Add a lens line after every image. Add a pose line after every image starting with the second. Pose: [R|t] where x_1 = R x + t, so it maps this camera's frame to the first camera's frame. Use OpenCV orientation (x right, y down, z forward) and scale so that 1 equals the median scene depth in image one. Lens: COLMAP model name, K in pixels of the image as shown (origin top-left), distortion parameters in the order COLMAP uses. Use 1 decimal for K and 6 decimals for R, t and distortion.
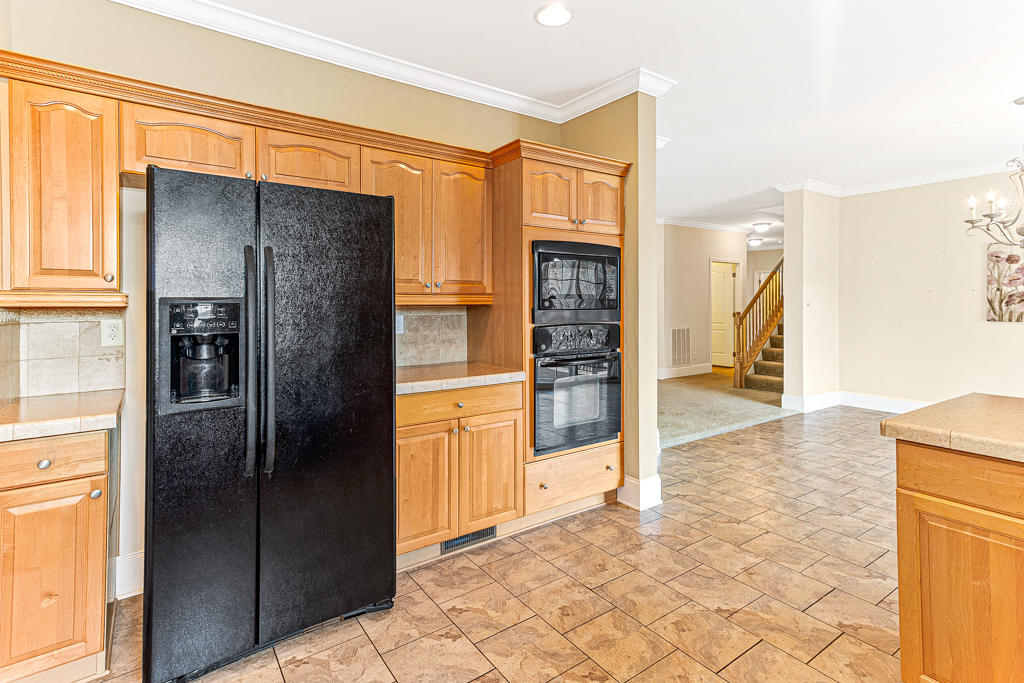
lens RADIAL K [[499.8, 0, 483.0], [0, 499.8, 299.5], [0, 0, 1]] dist [-0.009323, 0.010667]
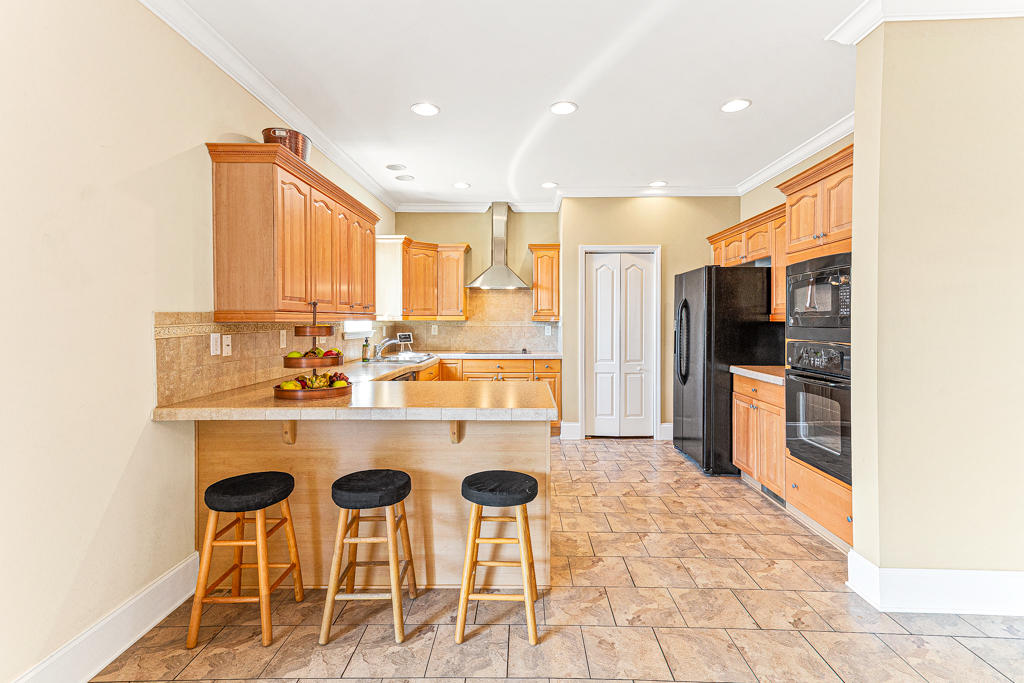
lens RADIAL K [[499.8, 0, 511.9], [0, 499.8, 333.7], [0, 0, 1]] dist [-0.009323, 0.010667]
pose [[-0.565938, 0.033742, -0.823757, 1.613690], [0.007302, 0.999328, 0.035917, -0.007467], [0.824416, 0.014312, -0.565804, 1.293230]]
